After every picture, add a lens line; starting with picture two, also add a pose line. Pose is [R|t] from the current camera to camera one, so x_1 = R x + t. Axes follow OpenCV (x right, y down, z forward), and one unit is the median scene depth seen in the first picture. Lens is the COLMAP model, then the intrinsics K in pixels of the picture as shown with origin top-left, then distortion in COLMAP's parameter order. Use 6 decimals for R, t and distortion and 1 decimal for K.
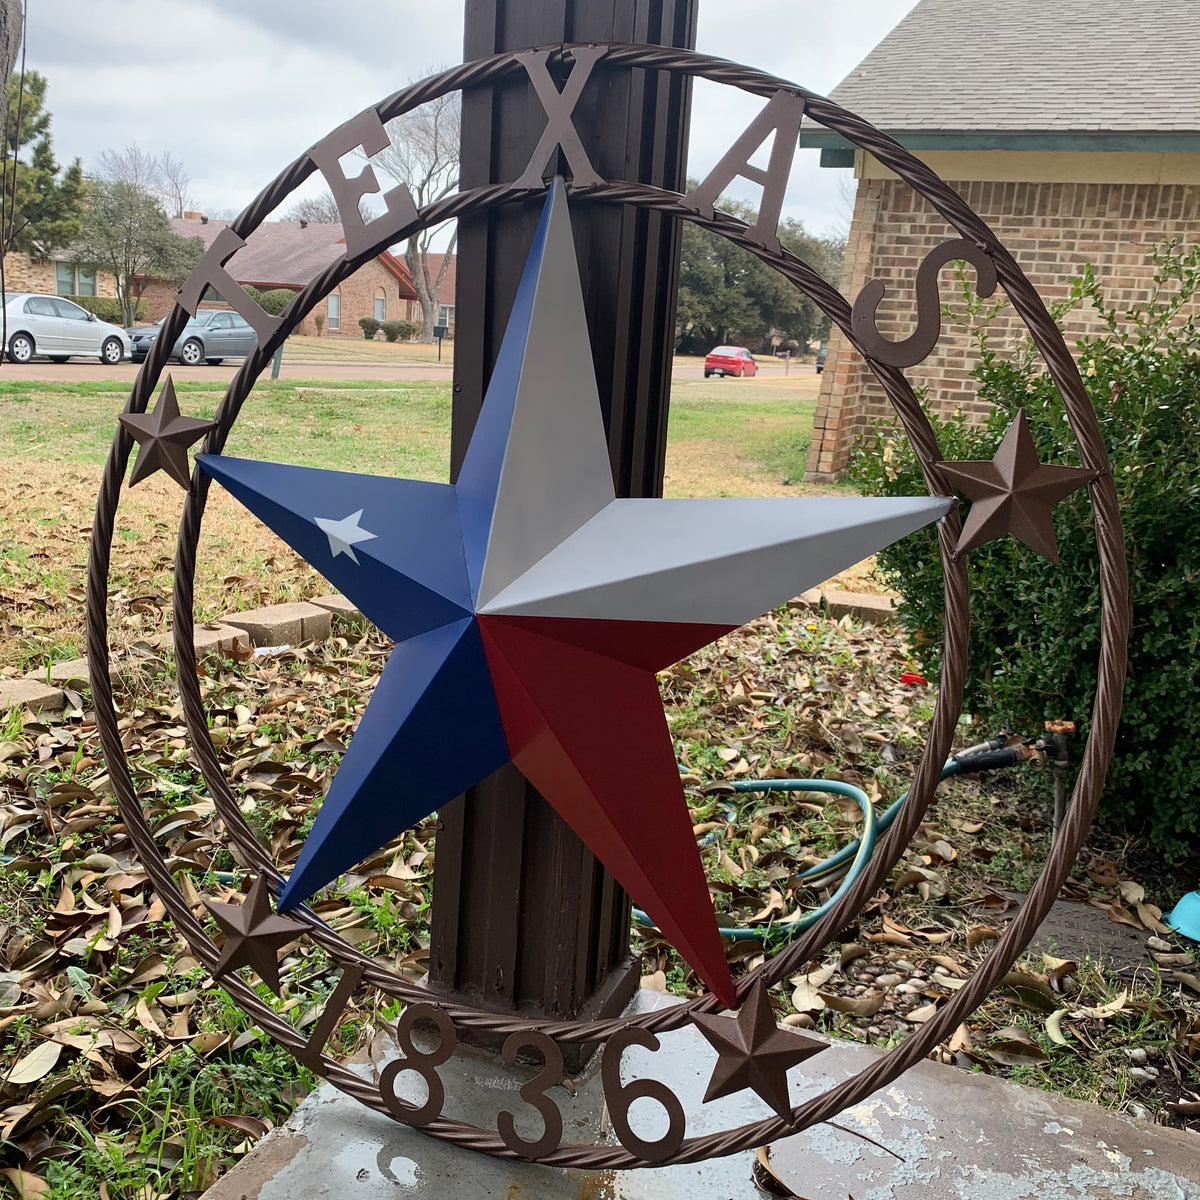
lens RADIAL K [[1218.5, 0, 606.0], [0, 1218.5, 602.8], [0, 0, 1]] dist [0.007501, 0.000000]
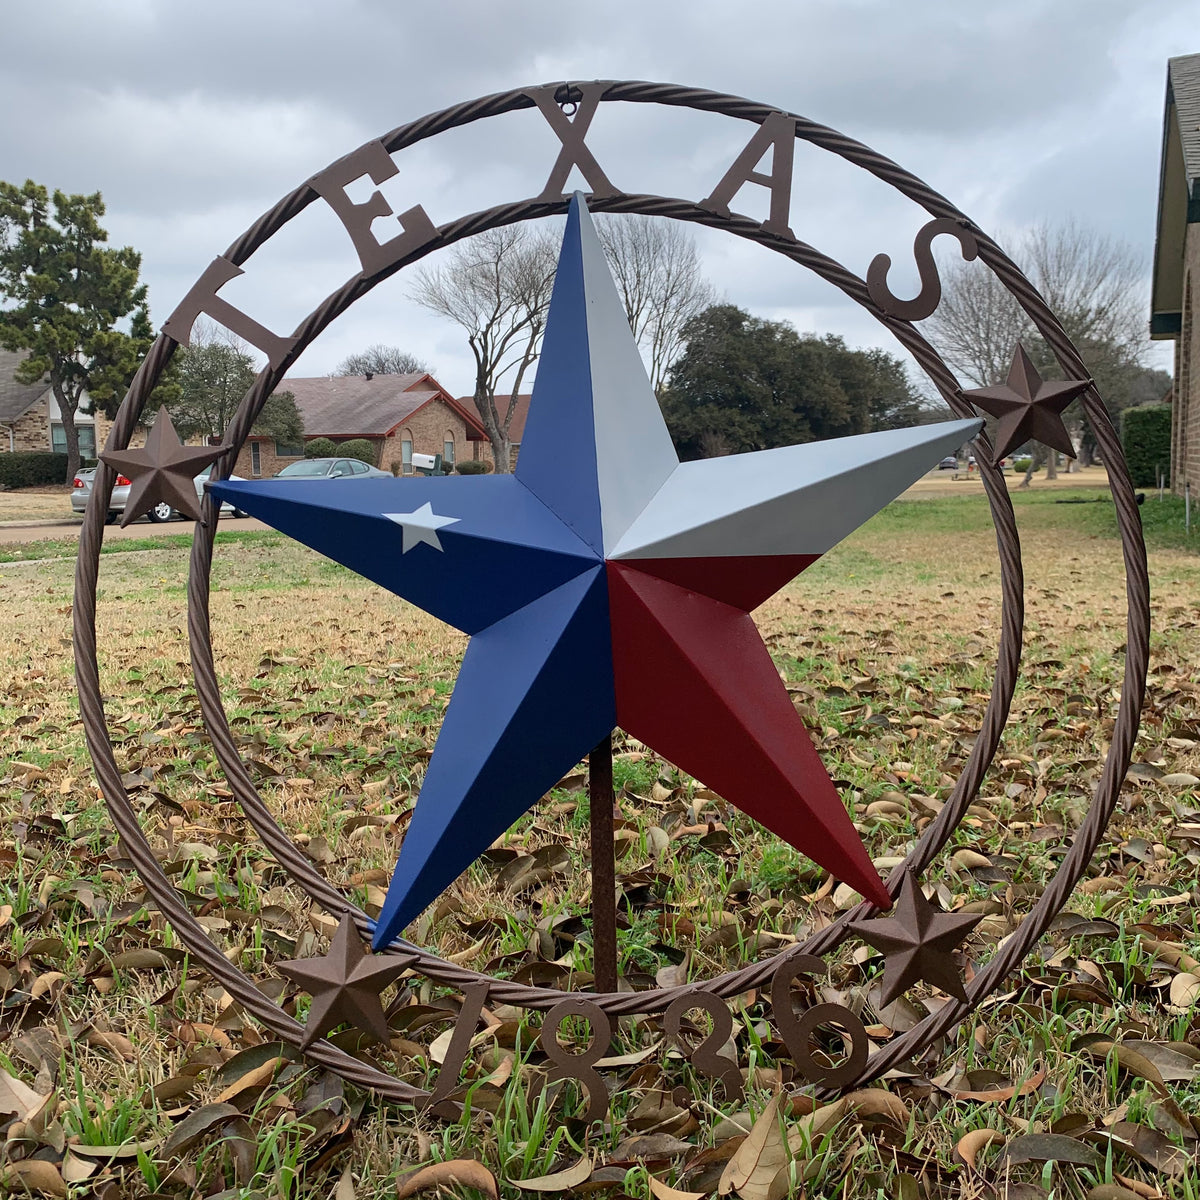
lens RADIAL K [[1218.5, 0, 606.3], [0, 1218.5, 595.2], [0, 0, 1]] dist [0.007501, 0.000000]
pose [[0.924880, -0.096205, 0.367887, -0.386828], [0.171928, 0.968728, -0.178903, 0.176281], [-0.339171, 0.228714, 0.912498, 0.053959]]
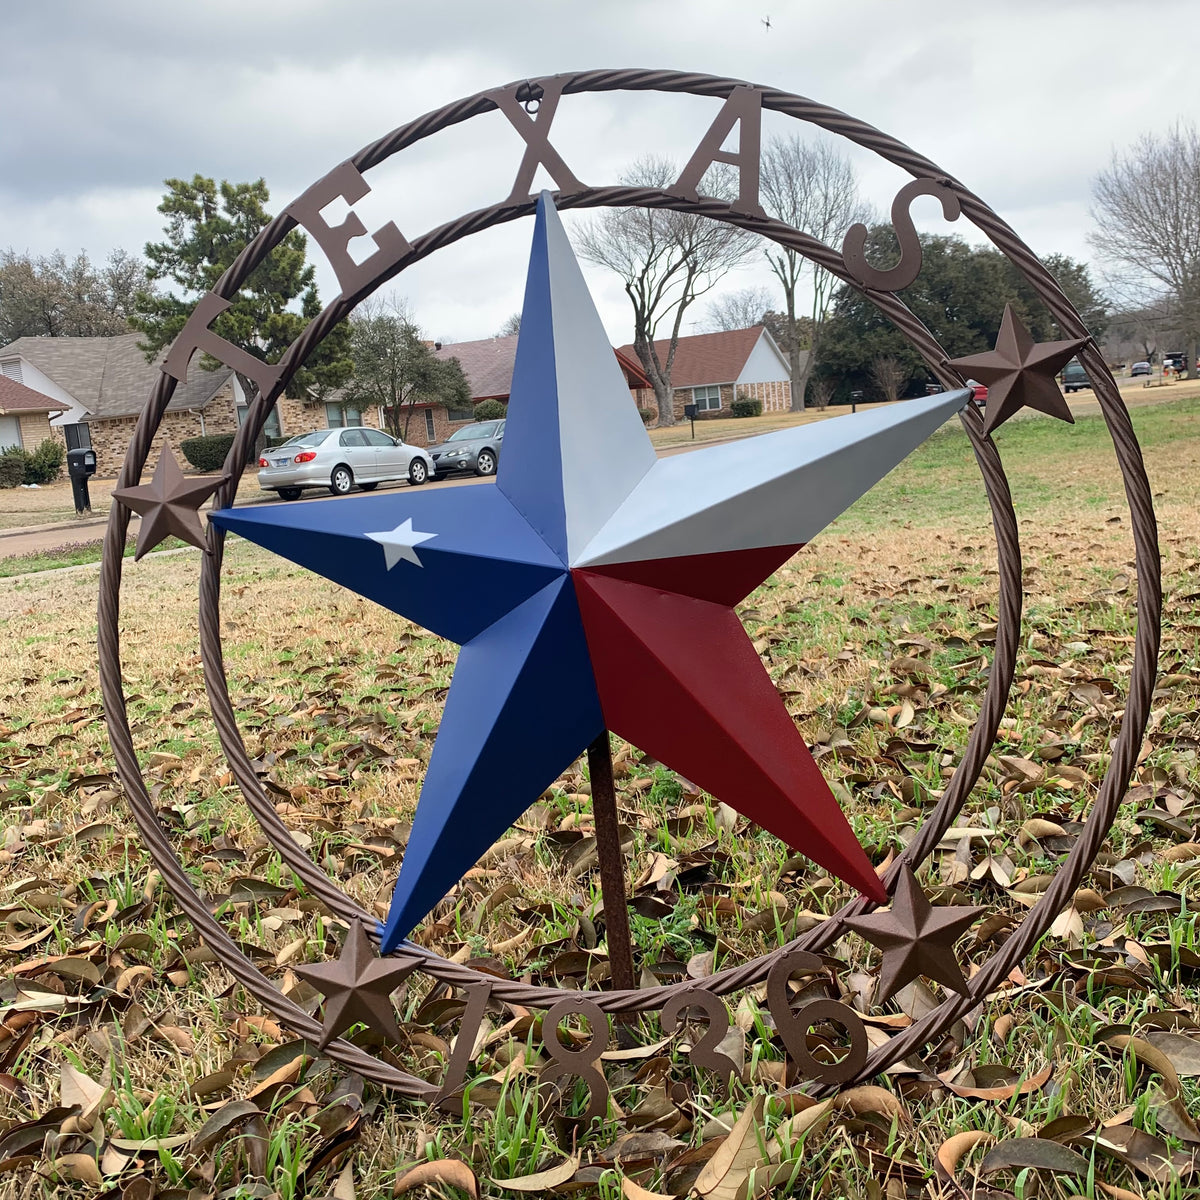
lens RADIAL K [[1218.5, 0, 604.7], [0, 1218.5, 594.8], [0, 0, 1]] dist [0.007501, 0.000000]
pose [[0.959991, -0.169060, 0.223240, -0.248400], [0.207734, 0.964531, -0.162868, 0.162497], [-0.187787, 0.202727, 0.961061, 0.005680]]
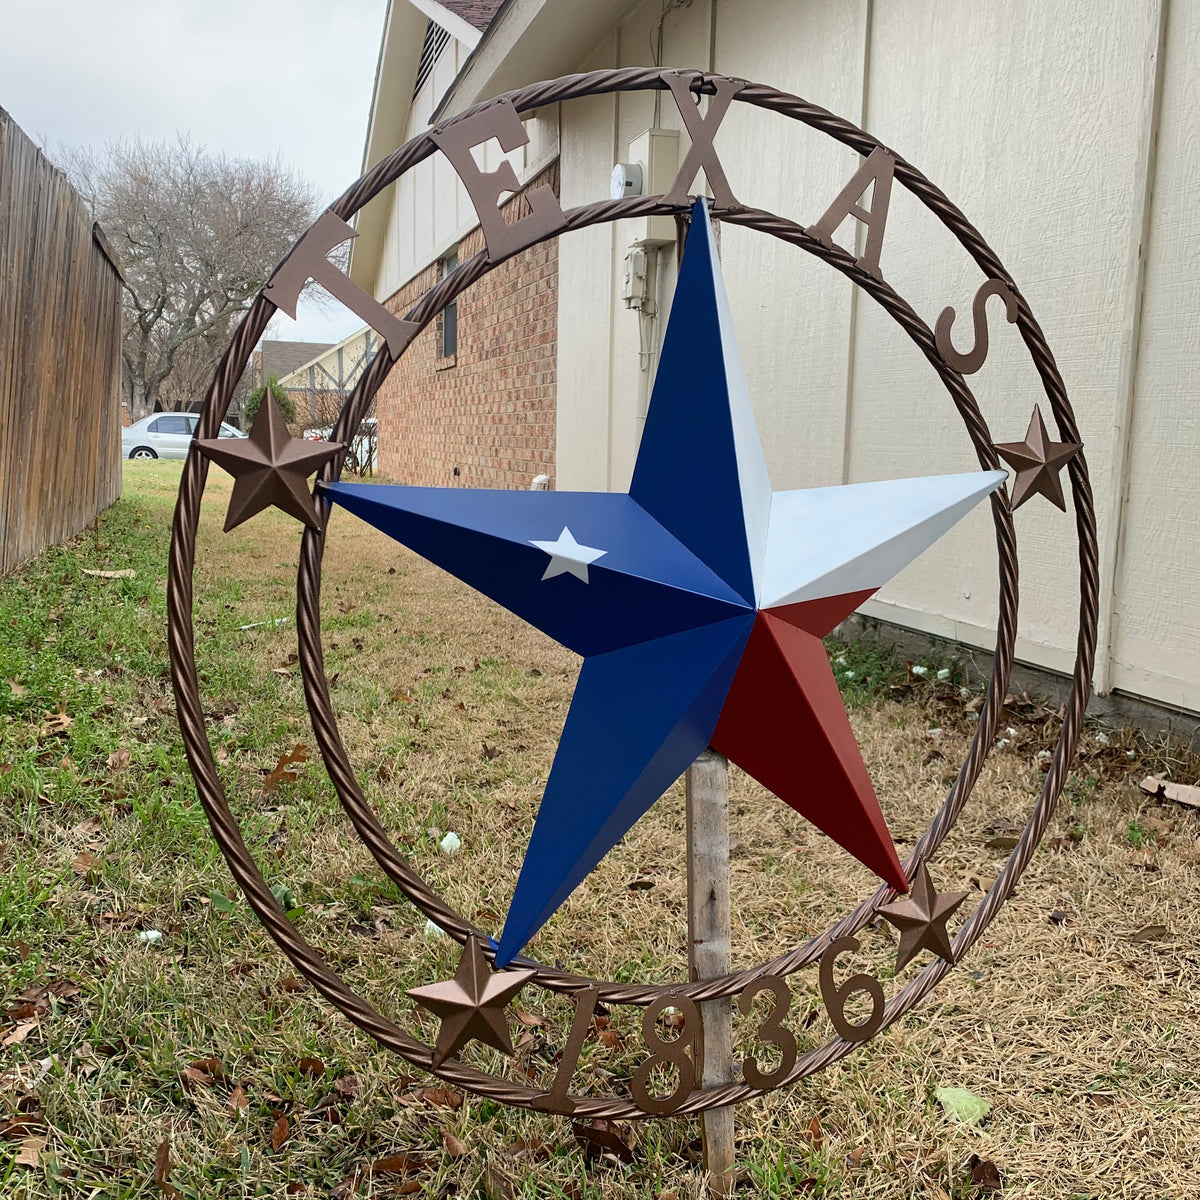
lens RADIAL K [[1218.5, 0, 603.0], [0, 1218.5, 602.6], [0, 0, 1]] dist [0.007501, 0.000000]
pose [[0.707214, -0.147335, 0.691477, -0.752837], [0.121449, 0.988823, 0.086479, -0.085044], [-0.696490, 0.022820, 0.717203, 0.255007]]
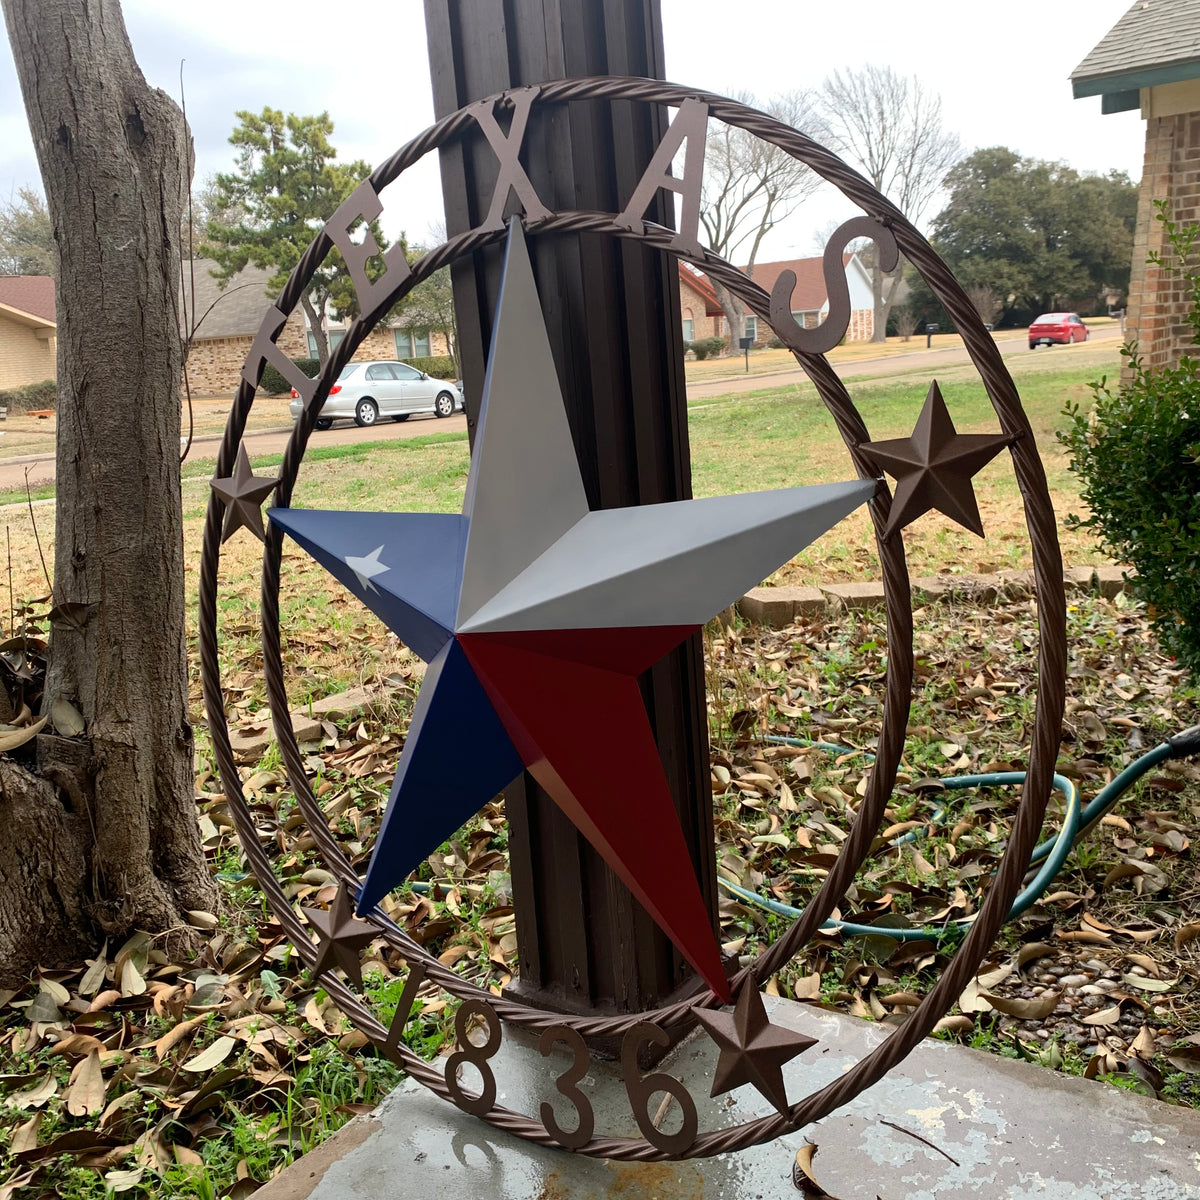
lens RADIAL K [[1218.5, 0, 616.4], [0, 1218.5, 593.4], [0, 0, 1]] dist [0.007501, 0.000000]
pose [[0.961743, -0.086132, -0.260062, 0.247180], [0.082519, 0.996281, -0.024801, 0.009445], [0.261231, 0.002392, 0.965273, 0.000844]]
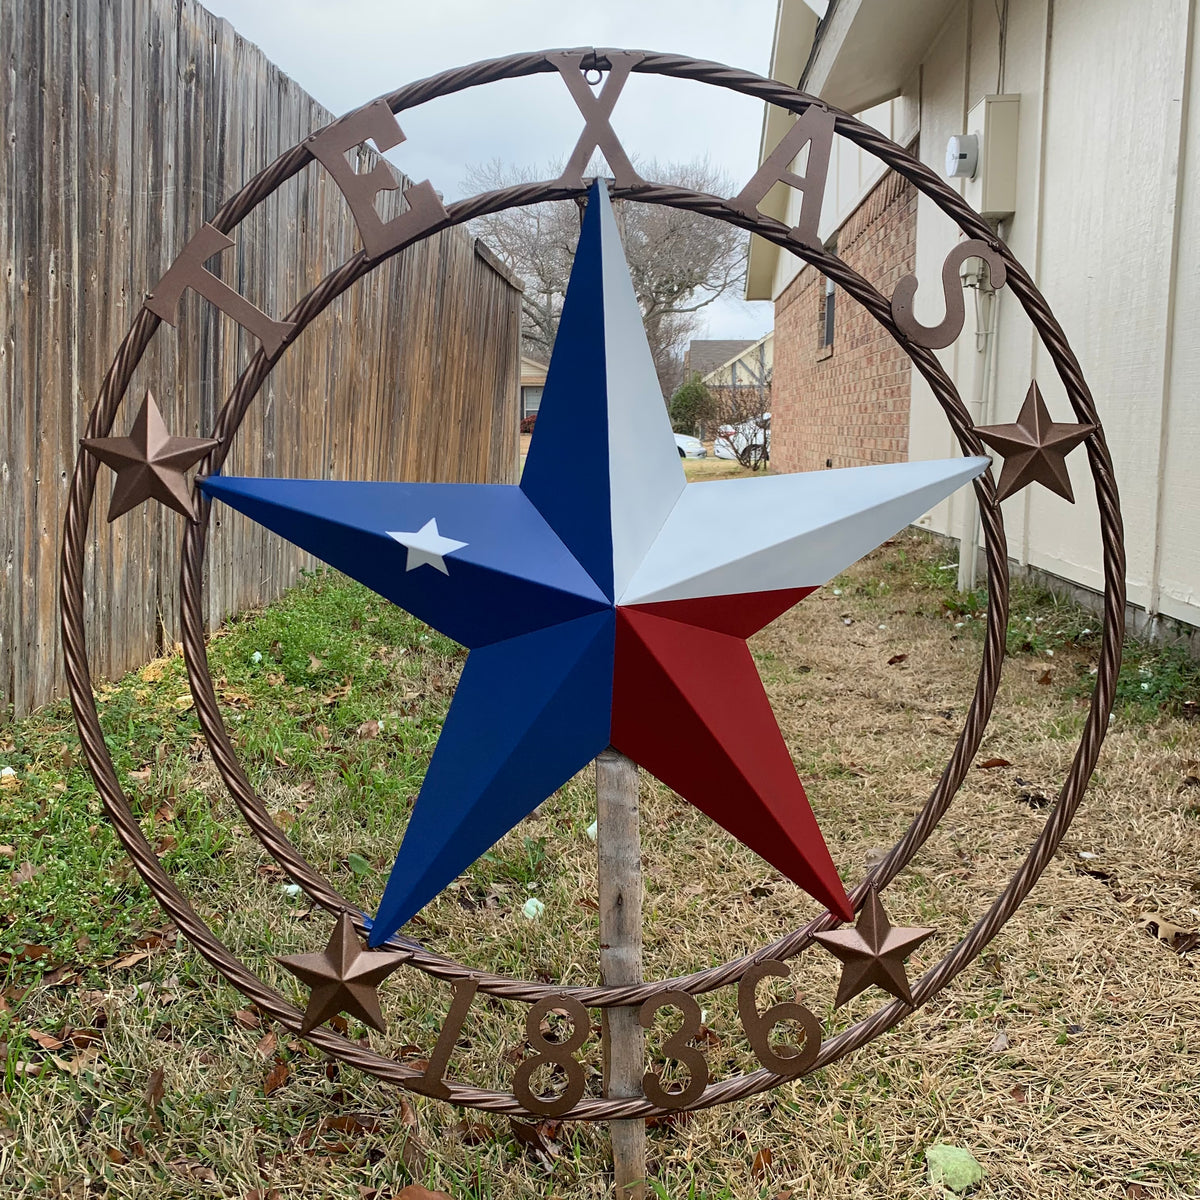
lens RADIAL K [[1218.5, 0, 609.9], [0, 1218.5, 601.0], [0, 0, 1]] dist [0.007501, 0.000000]
pose [[0.898852, -0.130638, 0.418328, -0.430815], [0.120658, 0.991416, 0.050352, -0.037692], [-0.421315, 0.005216, 0.906899, 0.051609]]
